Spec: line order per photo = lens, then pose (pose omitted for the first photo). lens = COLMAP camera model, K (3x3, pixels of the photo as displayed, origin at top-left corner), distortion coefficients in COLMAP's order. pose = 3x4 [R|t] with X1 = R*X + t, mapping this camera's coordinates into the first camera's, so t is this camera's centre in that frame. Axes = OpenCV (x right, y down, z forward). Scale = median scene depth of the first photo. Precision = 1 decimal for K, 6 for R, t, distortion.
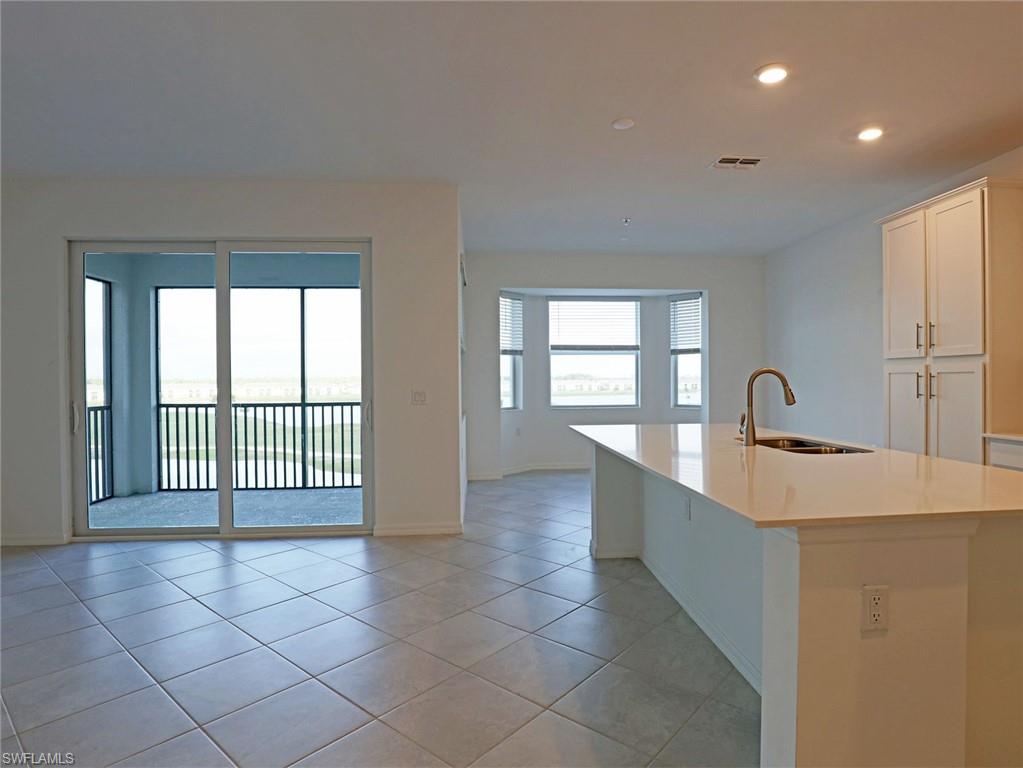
lens RADIAL K [[562.6, 0, 530.8], [0, 562.6, 377.7], [0, 0, 1]] dist [-0.033215, 0.001107]
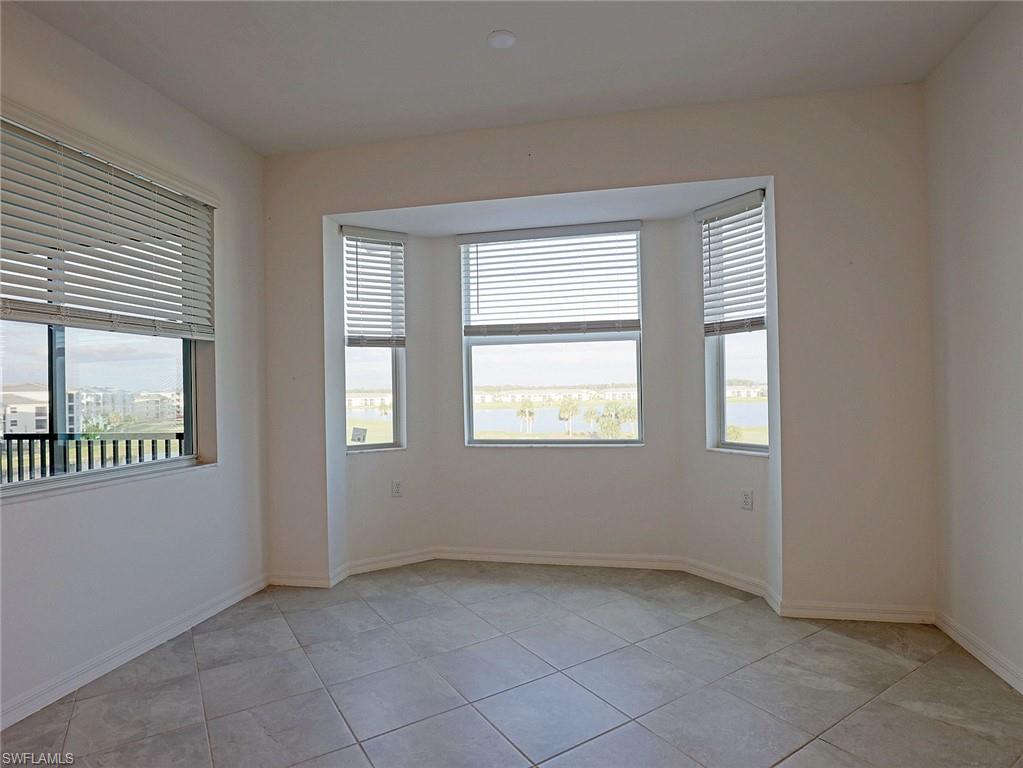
lens RADIAL K [[562.6, 0, 511.7], [0, 562.6, 384.5], [0, 0, 1]] dist [-0.033215, 0.001107]
pose [[0.954404, -0.013664, -0.298205, 0.407636], [0.013330, 0.999906, -0.003153, -0.001679], [0.298220, -0.000965, 0.954497, 0.880444]]
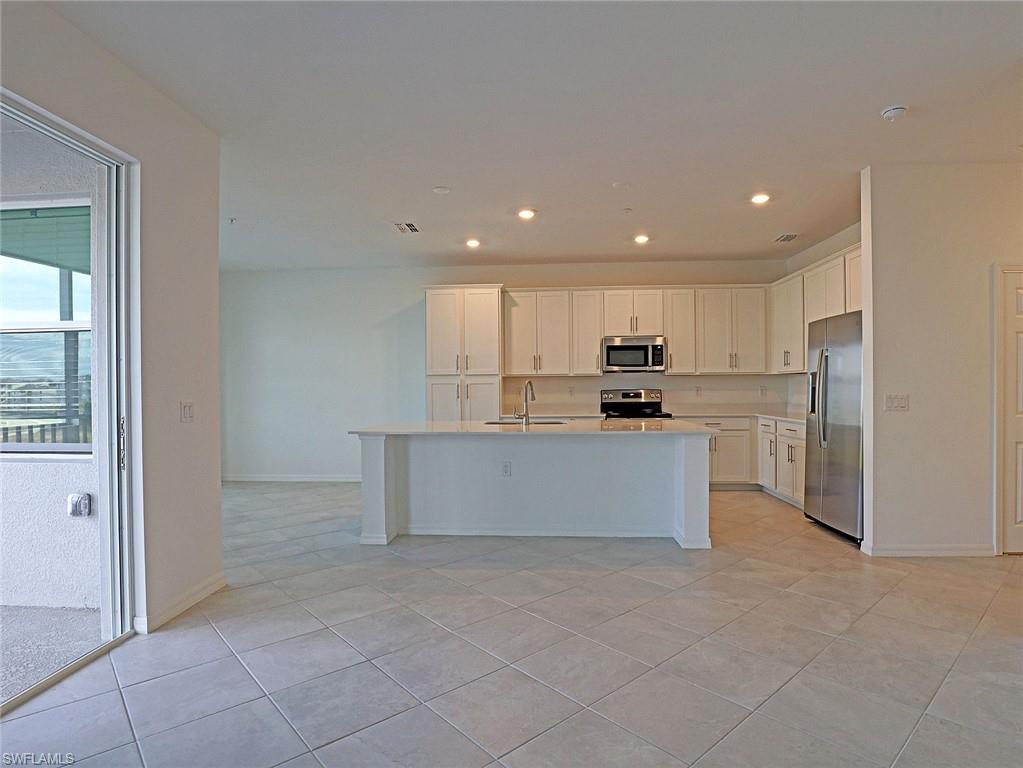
lens RADIAL K [[562.6, 0, 501.8], [0, 562.6, 375.7], [0, 0, 1]] dist [-0.033215, 0.001107]
pose [[0.164849, 0.023939, 0.986028, -0.804731], [0.004591, 0.999676, -0.025038, 0.008242], [-0.986308, 0.008655, 0.164686, 0.478262]]
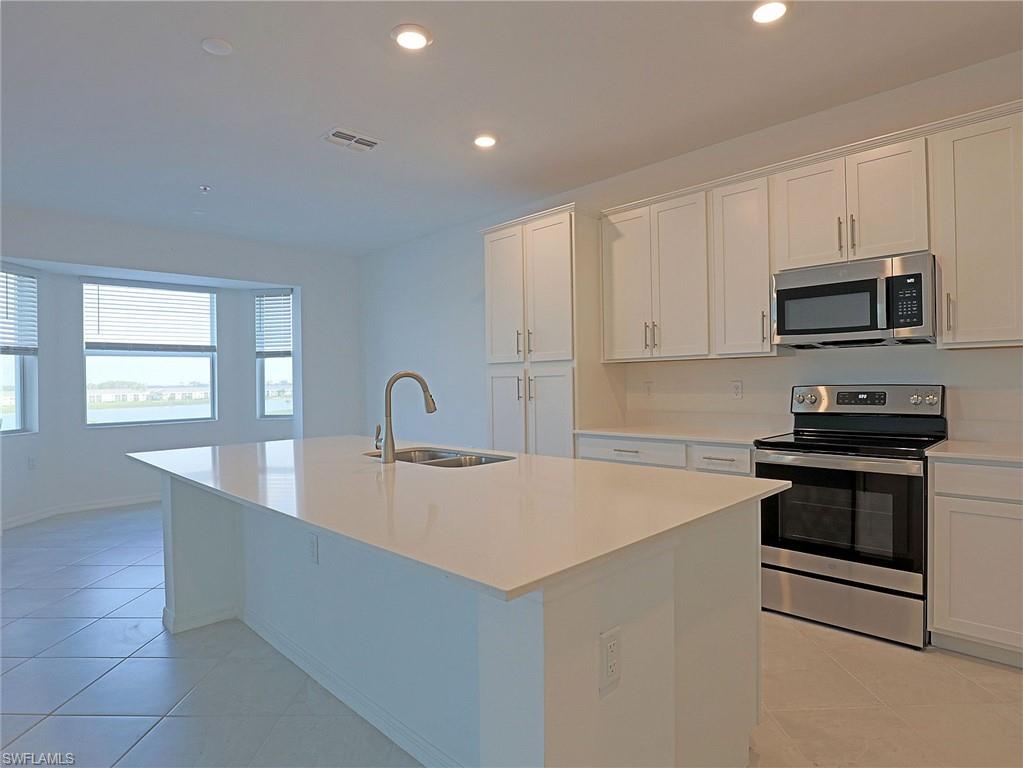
lens RADIAL K [[567.9, 0, 511.0], [0, 567.9, 375.9], [0, 0, 1]] dist [-0.025896, 0.001638]
pose [[0.768478, -0.003408, 0.639867, -0.010516], [0.012153, 0.999883, -0.009271, -0.000252], [-0.639761, 0.014901, 0.768429, 0.136936]]
